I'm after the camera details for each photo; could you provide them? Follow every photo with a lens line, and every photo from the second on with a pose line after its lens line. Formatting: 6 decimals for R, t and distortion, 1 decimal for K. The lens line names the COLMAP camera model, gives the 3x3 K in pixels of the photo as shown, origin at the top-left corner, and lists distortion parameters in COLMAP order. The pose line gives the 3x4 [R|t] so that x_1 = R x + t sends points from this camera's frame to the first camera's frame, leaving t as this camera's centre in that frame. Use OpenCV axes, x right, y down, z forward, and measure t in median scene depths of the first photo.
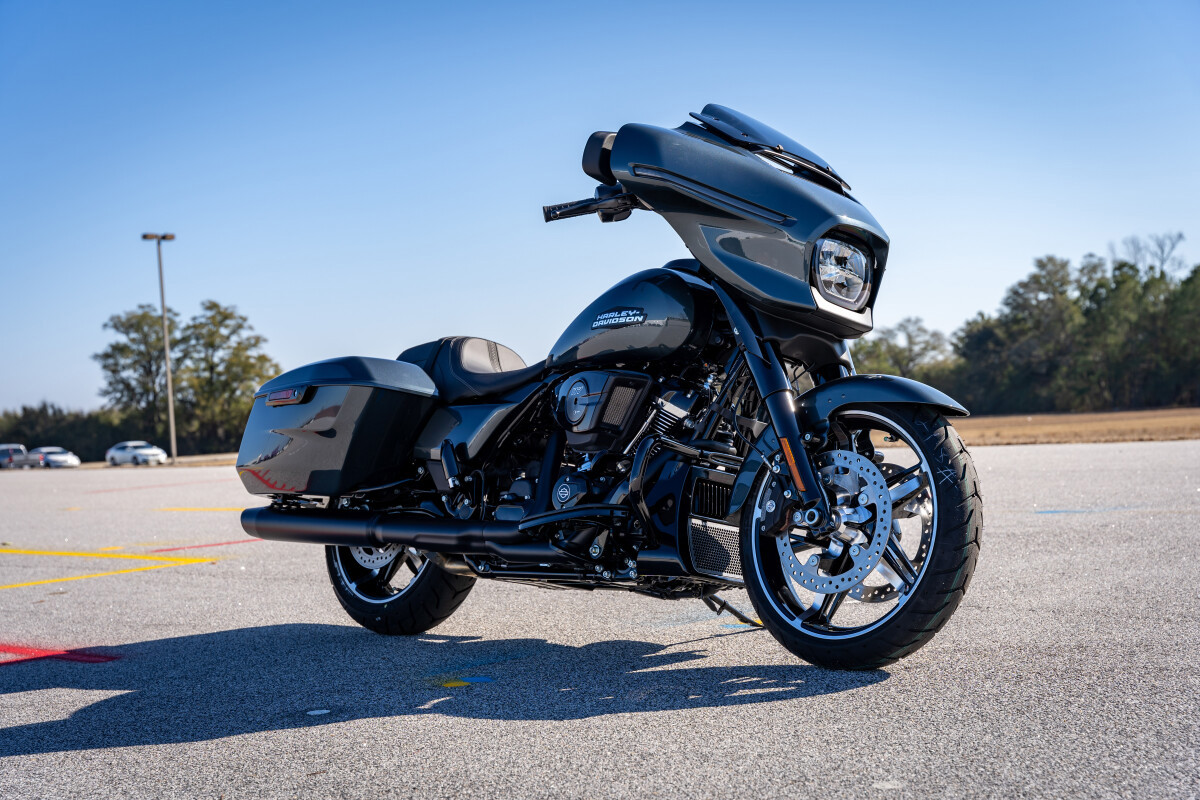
lens RADIAL K [[1862.3, 0, 601.9], [0, 1862.3, 403.6], [0, 0, 1]] dist [0.146696, 0.000000]
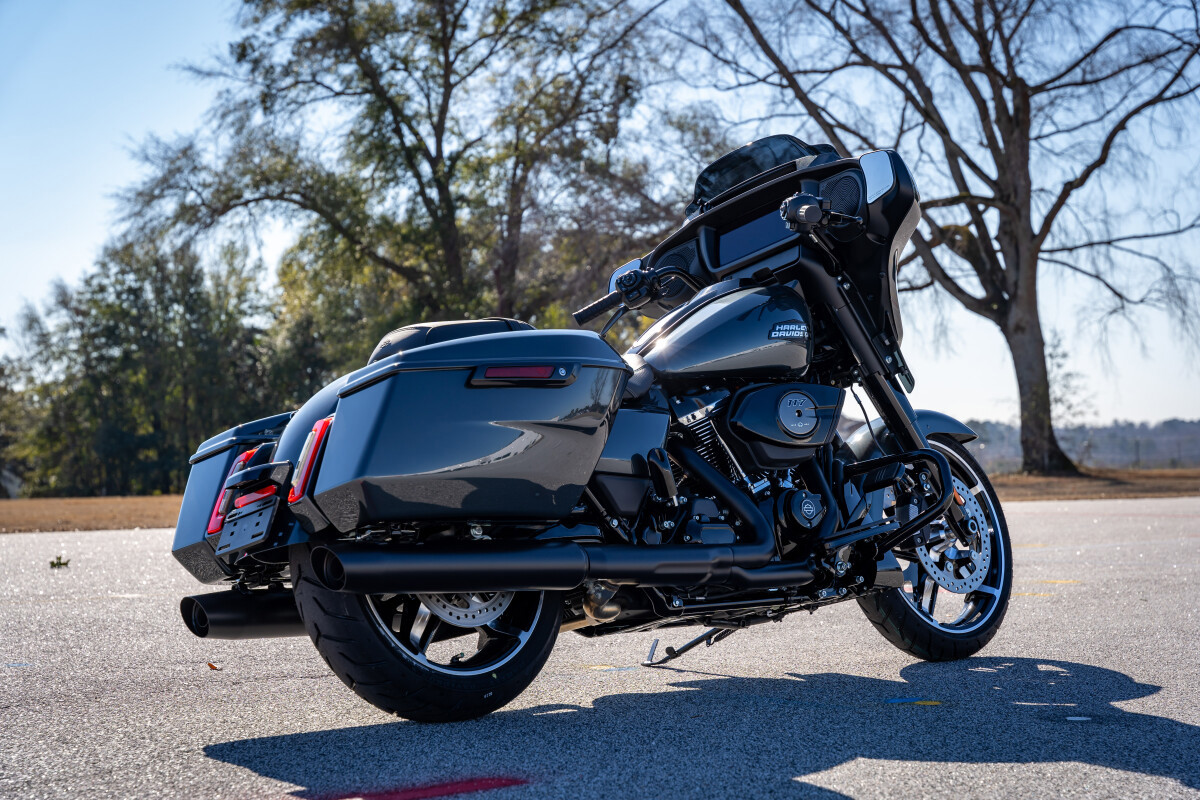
lens RADIAL K [[2084.9, 0, 600.4], [0, 2084.9, 398.7], [0, 0, 1]] dist [-0.023132, 0.000000]
pose [[0.017423, 0.089907, 0.995798, -1.082586], [0.013839, 0.995832, -0.090152, 0.086545], [-0.999752, 0.015352, 0.016106, 1.092982]]
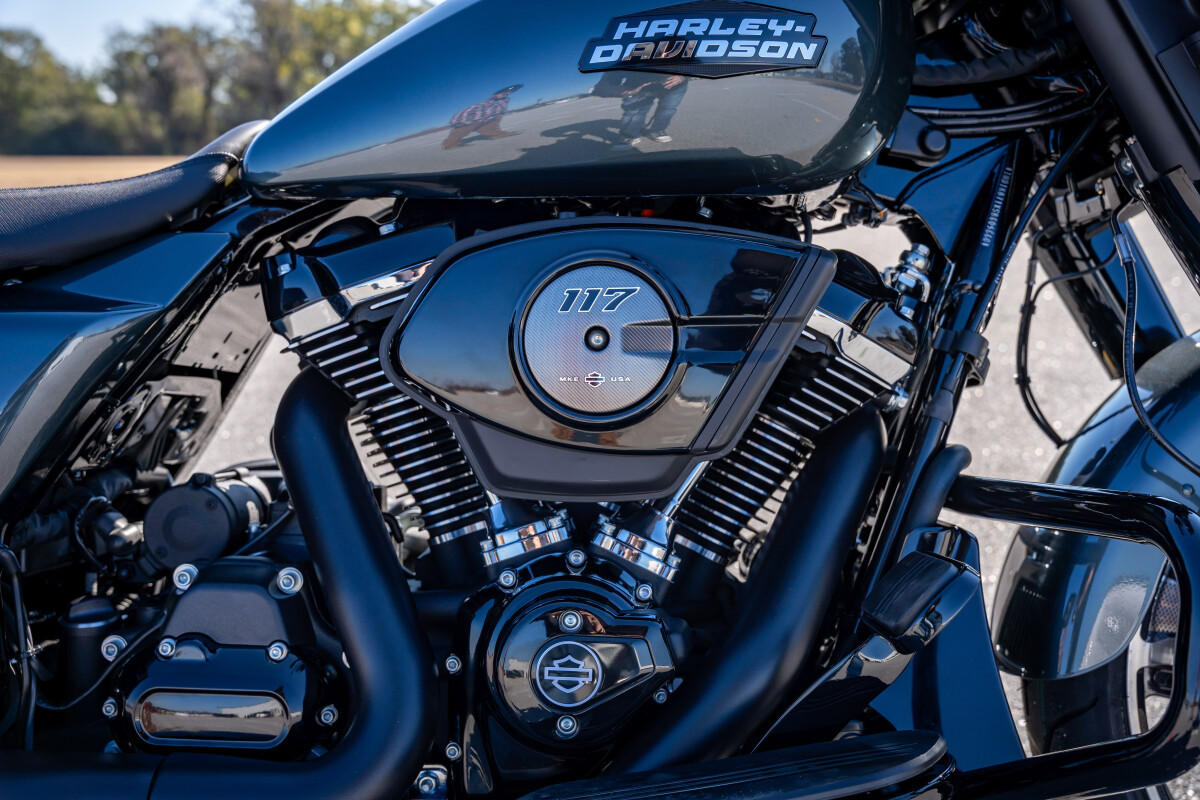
lens RADIAL K [[1272.4, 0, 599.1], [0, 1272.4, 410.9], [0, 0, 1]] dist [-0.005152, 0.000000]
pose [[0.684523, -0.099818, 0.722125, -0.150674], [-0.045276, 0.982848, 0.178776, -0.024421], [-0.727584, -0.155071, 0.668263, 0.881038]]
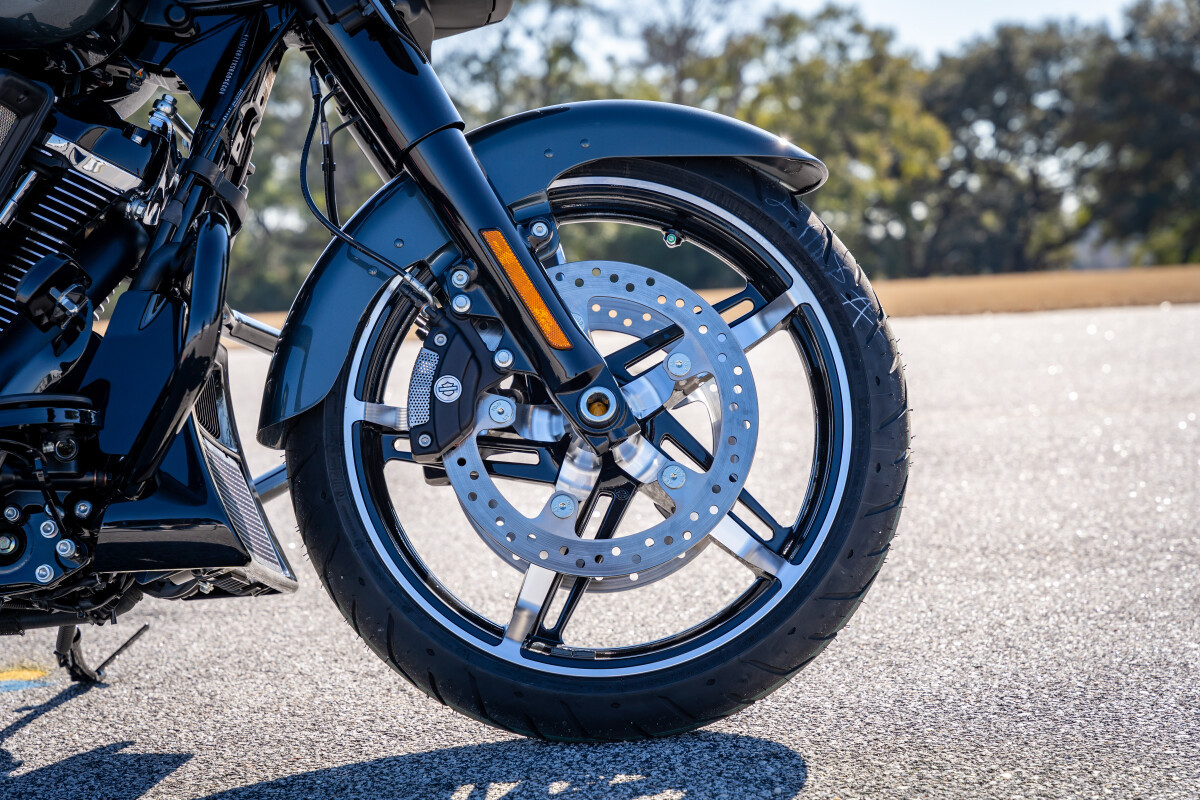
lens RADIAL K [[2430.3, 0, 582.9], [0, 2430.3, 421.2], [0, 0, 1]] dist [0.061133, 0.000000]
pose [[0.694825, -0.021440, 0.718860, -0.275552], [0.002644, 0.999625, 0.027258, 0.043841], [-0.719174, -0.017039, 0.694621, 0.543410]]
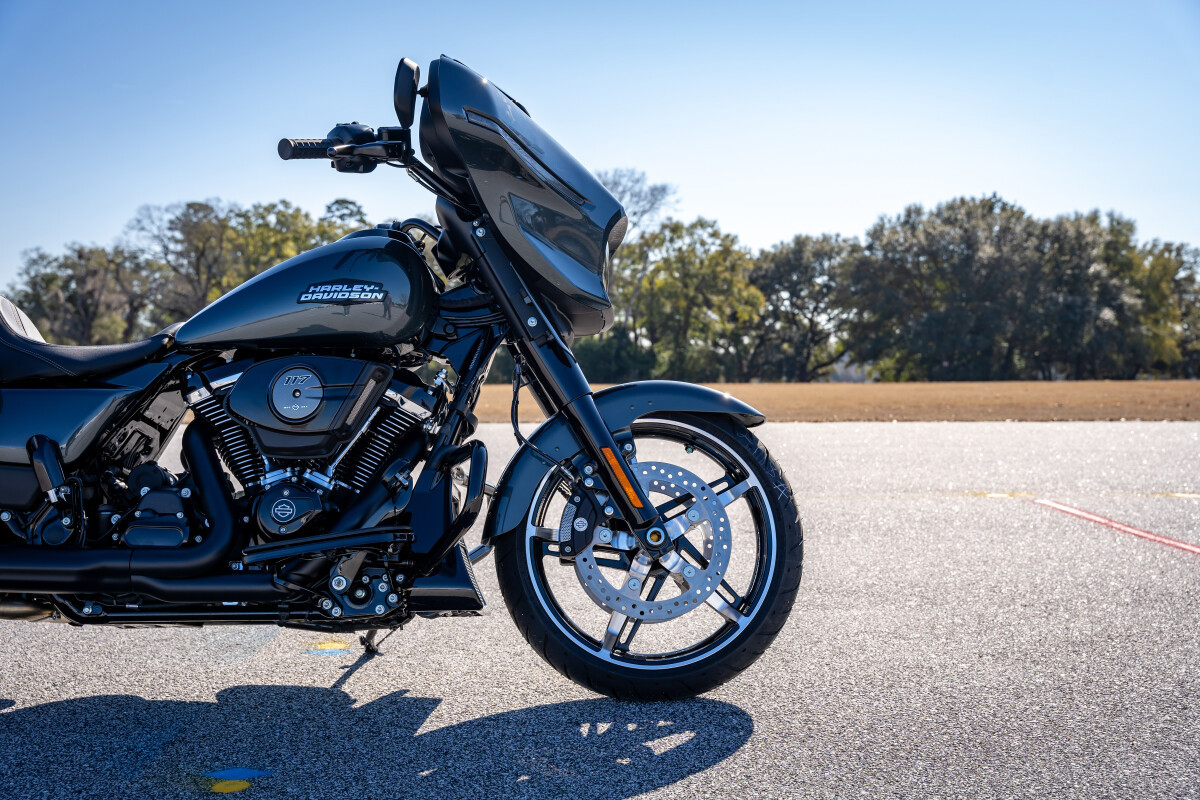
lens RADIAL K [[1432.4, 0, 593.6], [0, 1432.4, 402.3], [0, 0, 1]] dist [0.022093, 0.000000]
pose [[0.668140, 0.032644, 0.743319, -0.382993], [-0.040867, 0.999139, -0.007146, 0.001736], [-0.742913, -0.025603, 0.668898, 0.506711]]
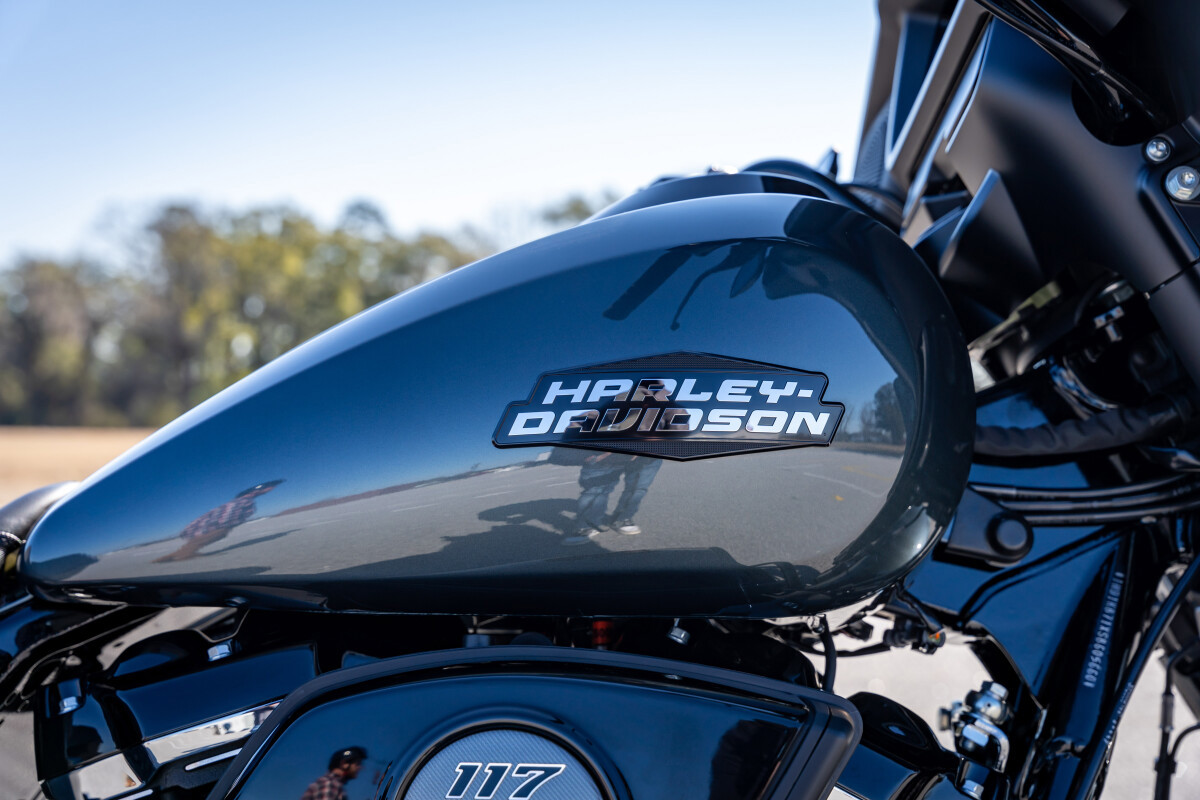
lens RADIAL K [[1776.7, 0, 596.6], [0, 1776.7, 397.8], [0, 0, 1]] dist [0.025596, 0.000000]
pose [[0.692337, 0.074948, 0.717672, -0.138588], [-0.066401, 0.996988, -0.040062, -0.038886], [-0.718513, -0.019918, 0.695228, 0.878759]]
